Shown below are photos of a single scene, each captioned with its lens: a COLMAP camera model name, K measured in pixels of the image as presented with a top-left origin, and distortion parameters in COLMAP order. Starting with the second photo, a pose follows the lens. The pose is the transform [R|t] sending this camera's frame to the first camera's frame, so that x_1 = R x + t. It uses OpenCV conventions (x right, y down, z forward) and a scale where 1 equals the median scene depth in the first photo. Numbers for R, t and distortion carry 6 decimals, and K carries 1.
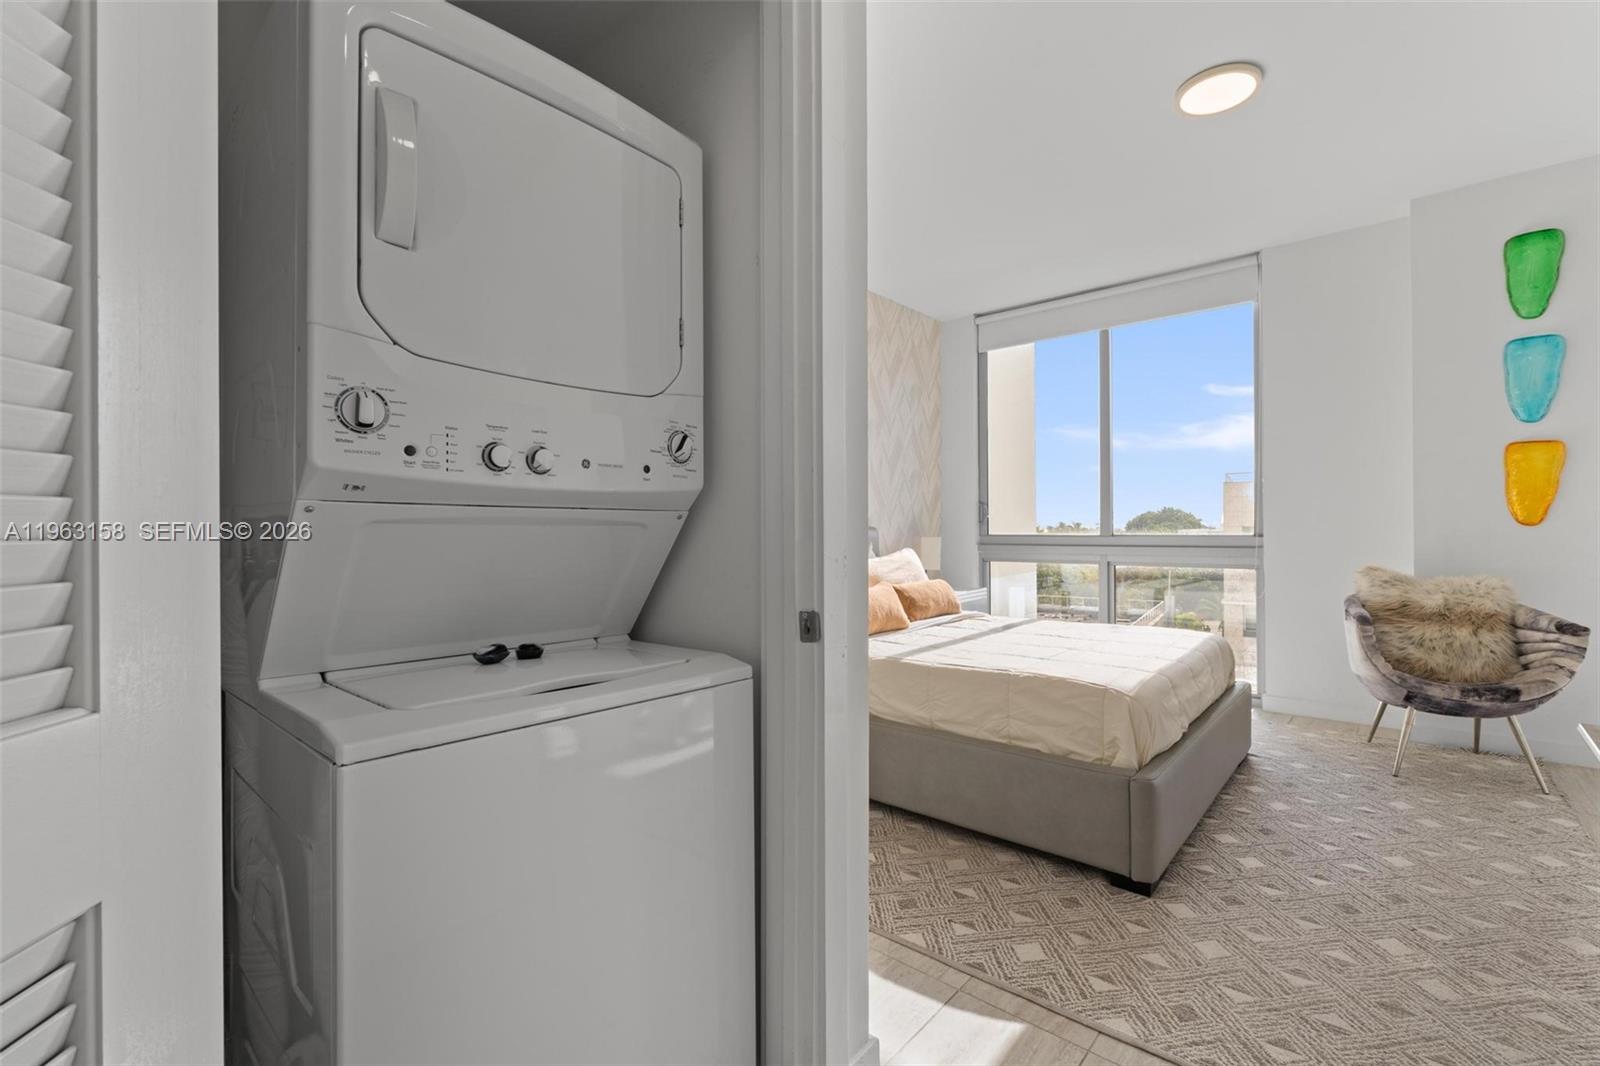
lens RADIAL K [[700.7, 0, 802.6], [0, 700.7, 518.7], [0, 0, 1]] dist [-0.008110, -0.000238]
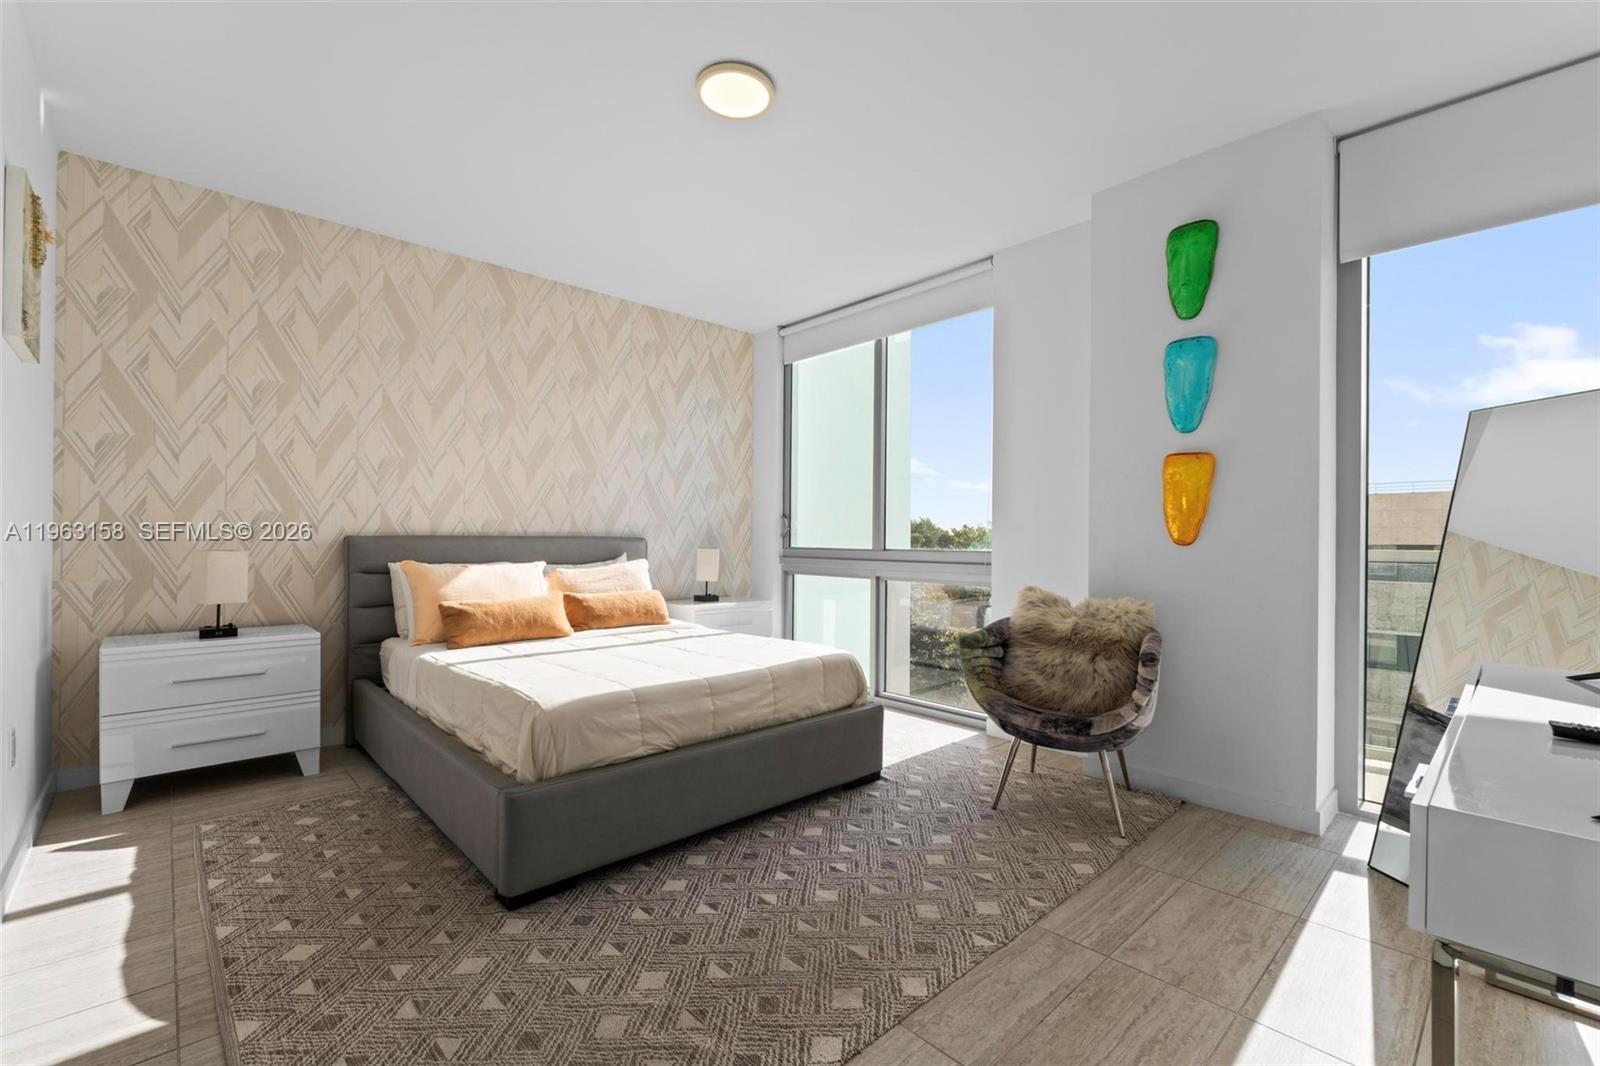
lens RADIAL K [[687.3, 0, 800.0], [0, 687.3, 533.0], [0, 0, 1]] dist [-0.006813, -0.000210]
pose [[0.994578, 0.014028, -0.103038, 0.676853], [-0.013648, 0.999897, 0.004390, -0.003823], [0.103089, -0.002960, 0.994668, 0.049752]]
